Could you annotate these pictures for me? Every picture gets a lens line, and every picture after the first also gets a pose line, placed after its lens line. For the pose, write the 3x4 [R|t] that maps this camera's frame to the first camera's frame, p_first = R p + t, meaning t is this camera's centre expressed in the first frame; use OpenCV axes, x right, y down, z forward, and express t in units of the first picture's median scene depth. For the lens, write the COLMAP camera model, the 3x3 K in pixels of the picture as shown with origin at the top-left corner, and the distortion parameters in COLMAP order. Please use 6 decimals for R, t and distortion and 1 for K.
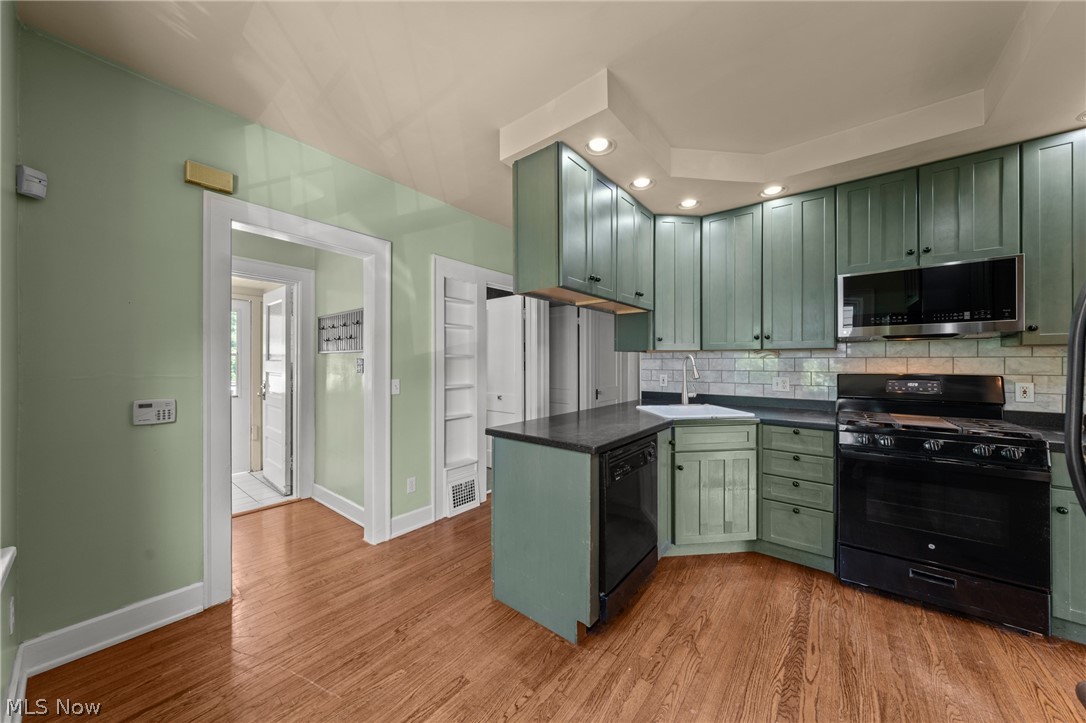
lens RADIAL K [[370.5, 0, 547.5], [0, 370.5, 360.5], [0, 0, 1]] dist [-0.001729, 0.000151]
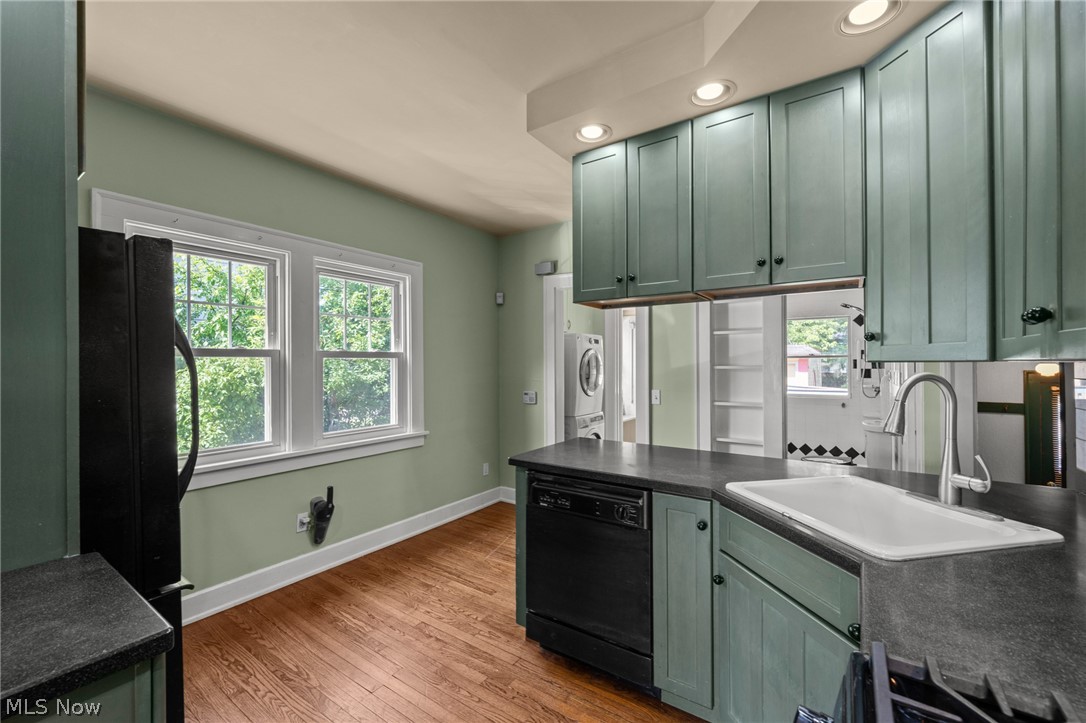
lens RADIAL K [[444.1, 0, 538.0], [0, 444.1, 361.2], [0, 0, 1]] dist [-0.000204, -0.000001]
pose [[0.061175, -0.003378, -0.998121, 1.020436], [0.008063, 0.999963, -0.002890, -0.037492], [0.998095, -0.007871, 0.061200, 0.705274]]
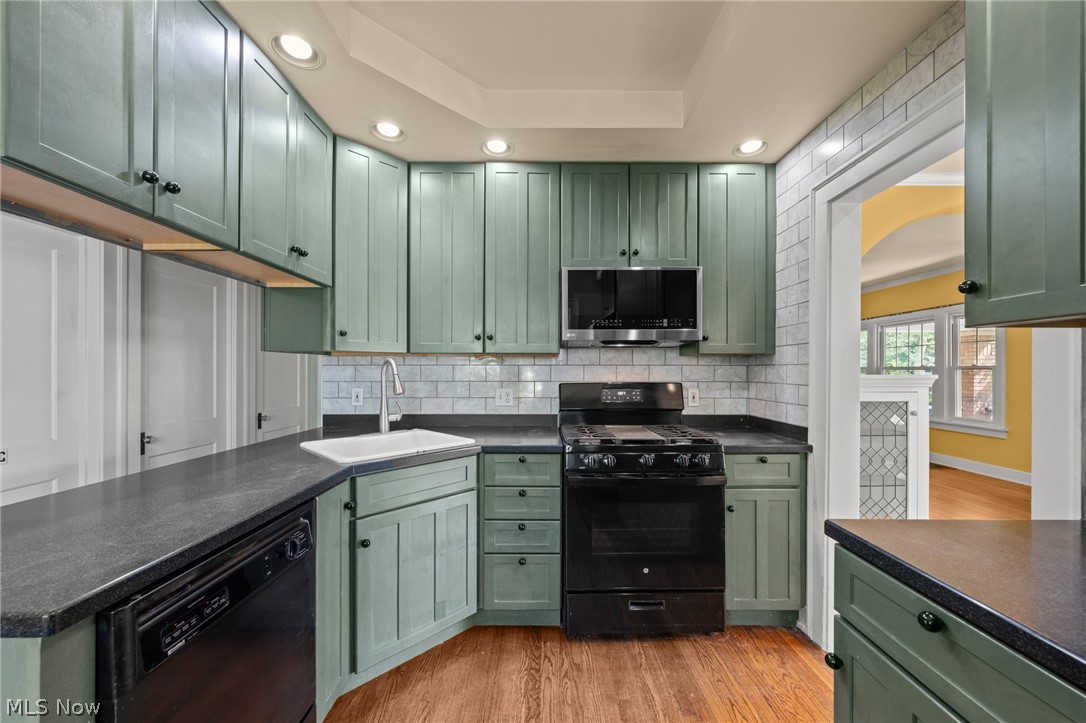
lens RADIAL K [[400.9, 0, 544.6], [0, 400.9, 371.4], [0, 0, 1]] dist [-0.008085, -0.000012]
pose [[0.781778, 0.001179, 0.623555, 0.183403], [-0.002523, 0.999996, 0.001271, 0.007249], [-0.623551, -0.002567, 0.781778, 0.313396]]
